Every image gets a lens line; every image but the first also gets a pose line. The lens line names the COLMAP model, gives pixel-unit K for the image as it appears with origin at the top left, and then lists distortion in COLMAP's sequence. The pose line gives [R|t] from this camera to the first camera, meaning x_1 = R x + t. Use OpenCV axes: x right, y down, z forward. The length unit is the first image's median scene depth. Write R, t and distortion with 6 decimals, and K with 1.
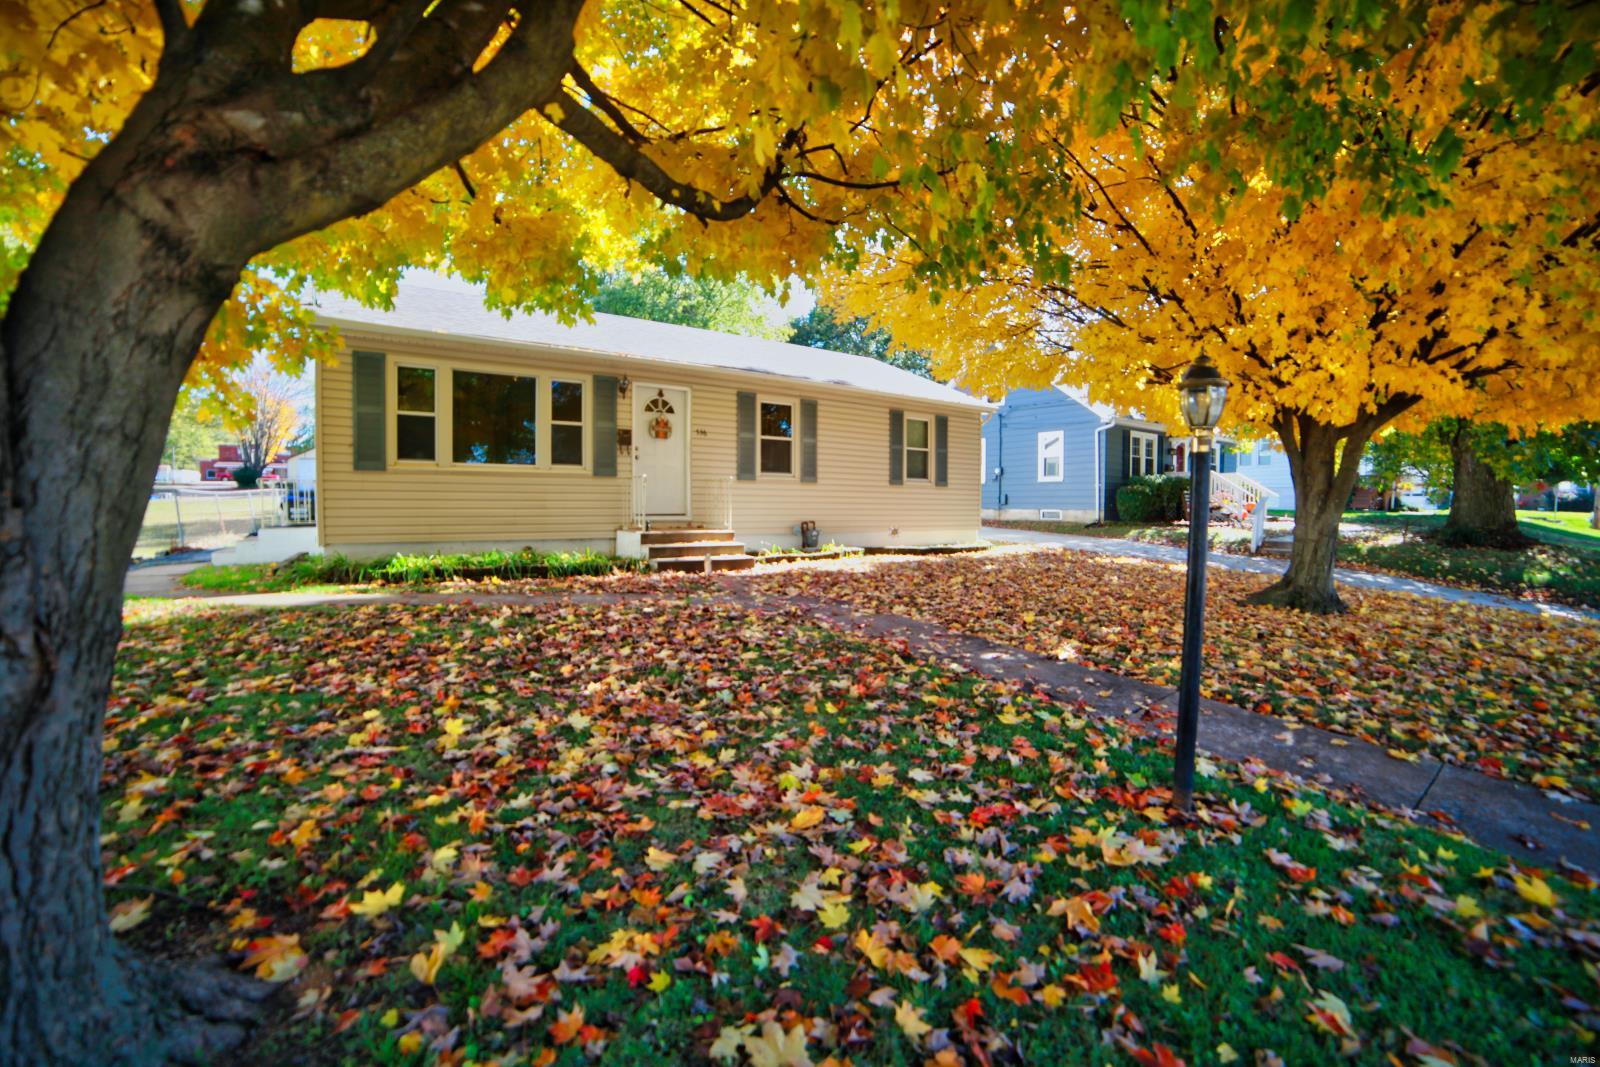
lens RADIAL K [[652.7, 0, 795.9], [0, 652.7, 531.1], [0, 0, 1]] dist [-0.103674, 0.036491]
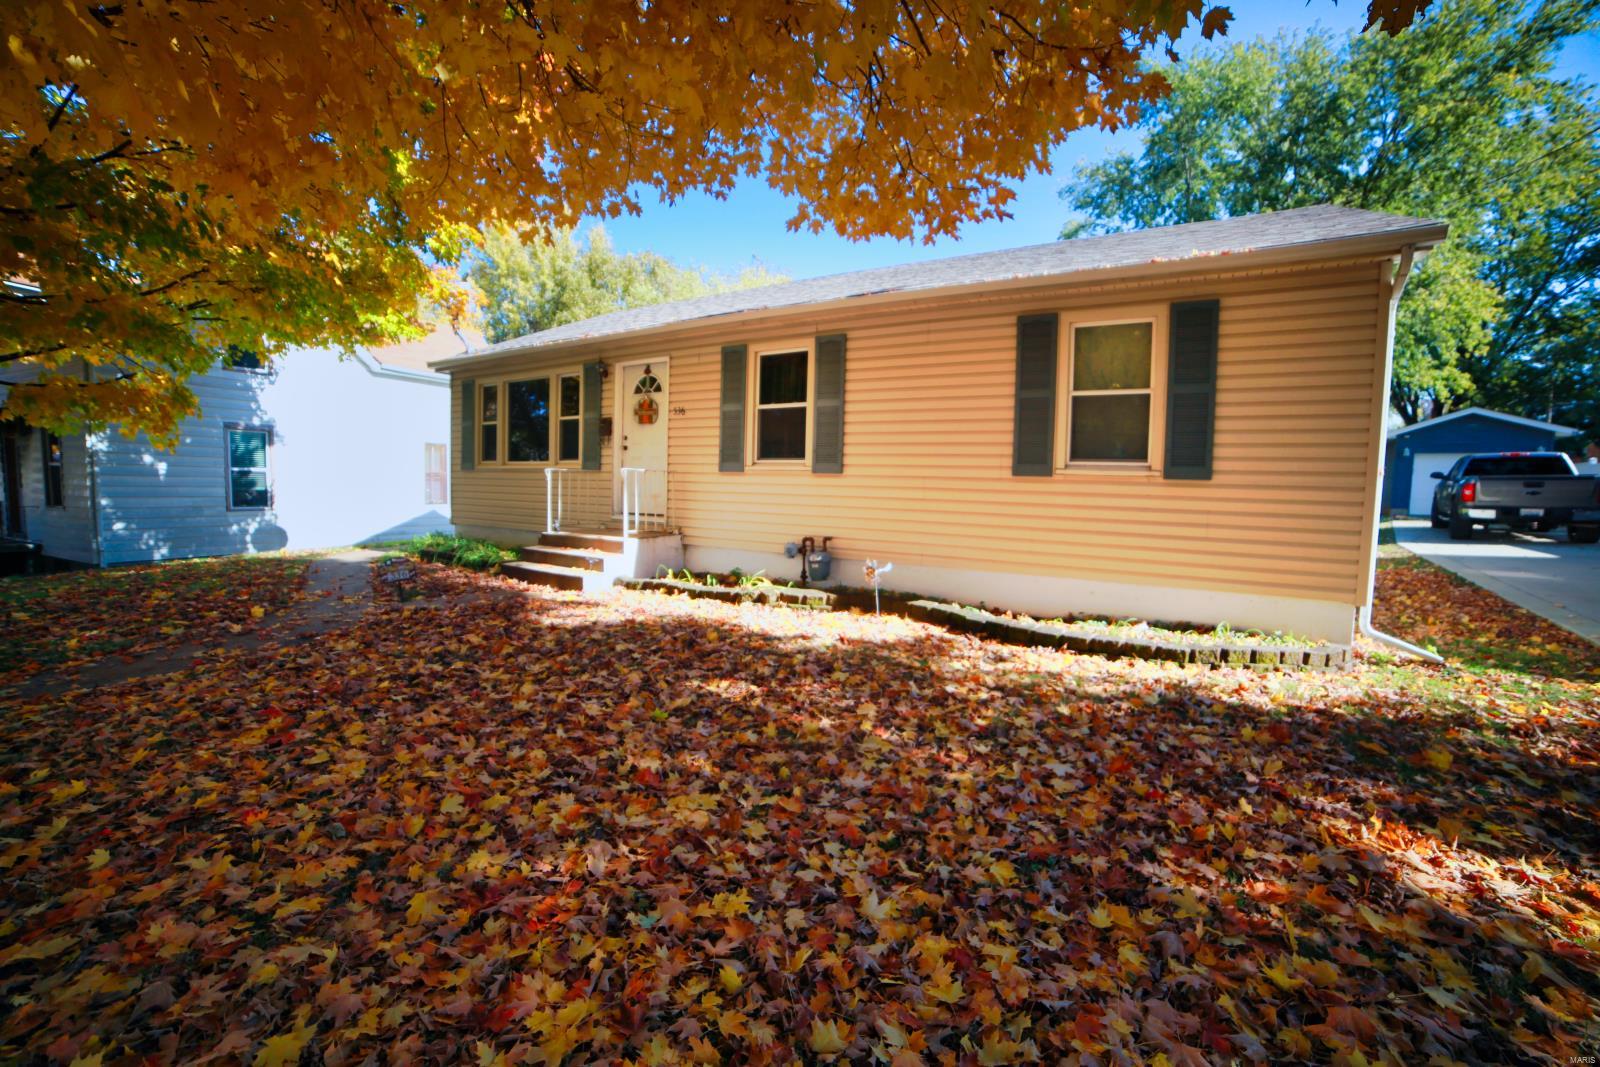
lens RADIAL K [[652.7, 0, 795.9], [0, 652.7, 531.1], [0, 0, 1]] dist [-0.103674, 0.036491]
pose [[0.407667, 0.067810, -0.910609, 0.638410], [-0.059325, 0.997099, 0.047692, -0.055152], [0.911202, 0.034580, 0.410507, 0.830548]]
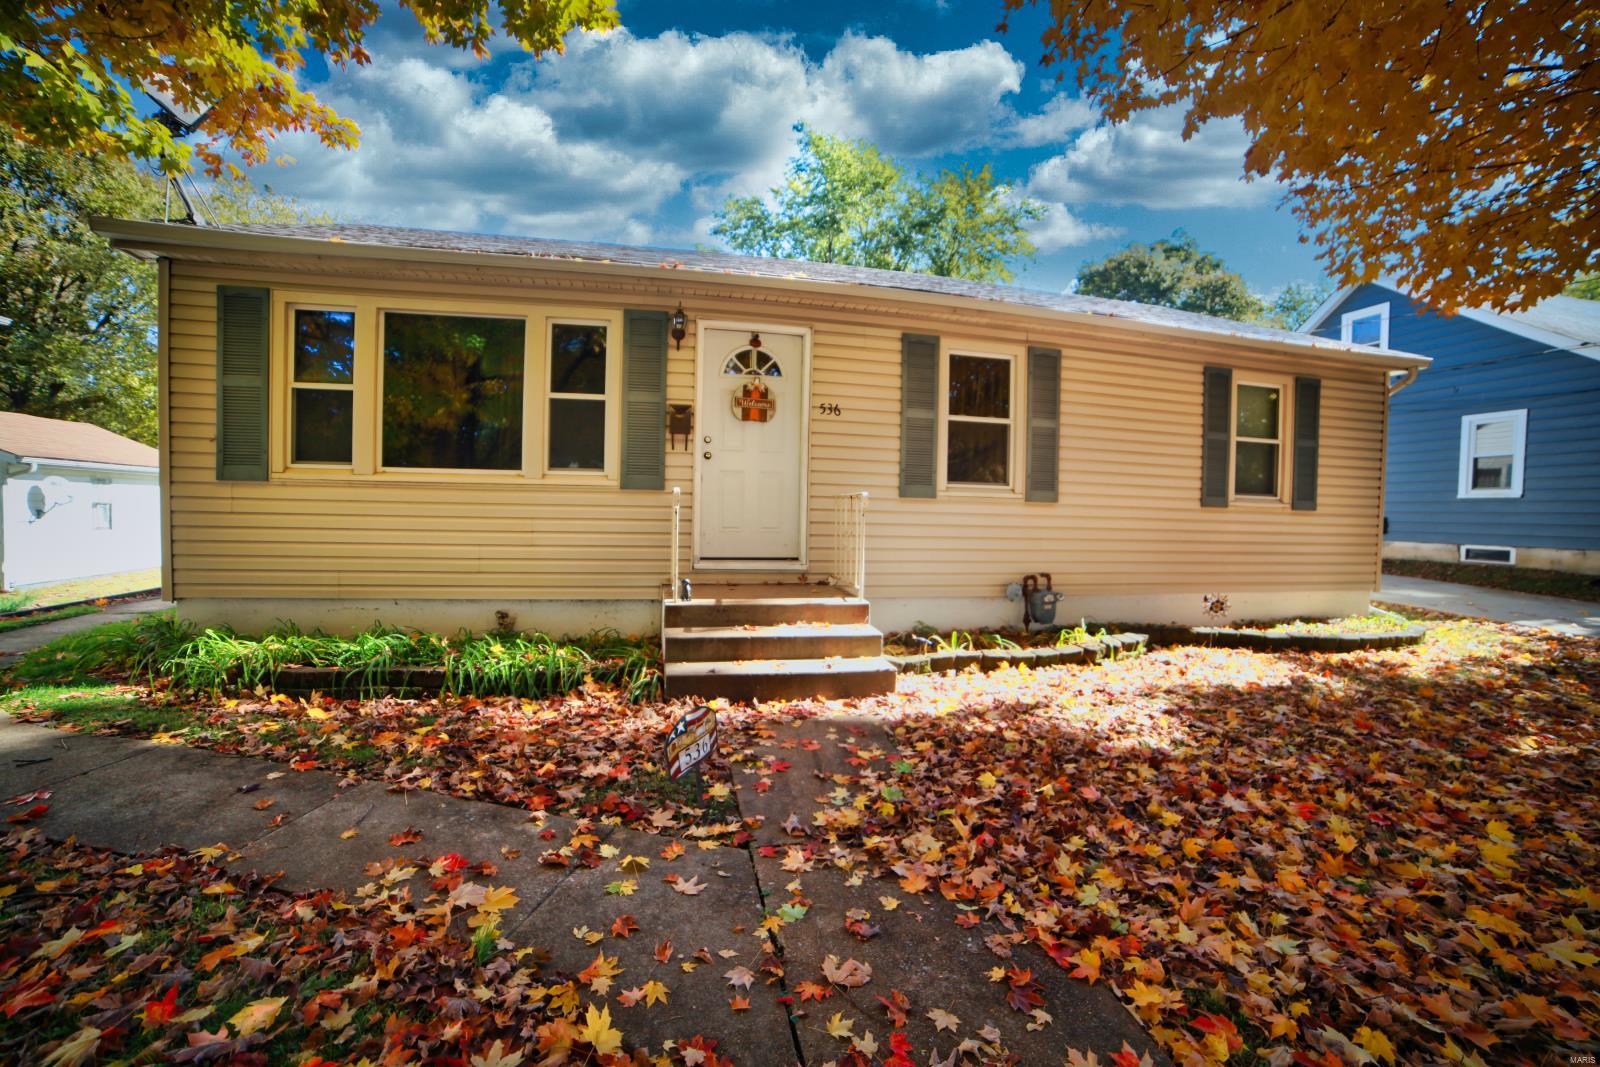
lens RADIAL K [[652.7, 0, 795.9], [0, 652.7, 531.1], [0, 0, 1]] dist [-0.103674, 0.036491]
pose [[0.928011, 0.030818, -0.371275, 0.034045], [-0.033573, 0.999436, -0.000957, -0.049363], [0.371036, 0.013353, 0.928522, 0.494680]]
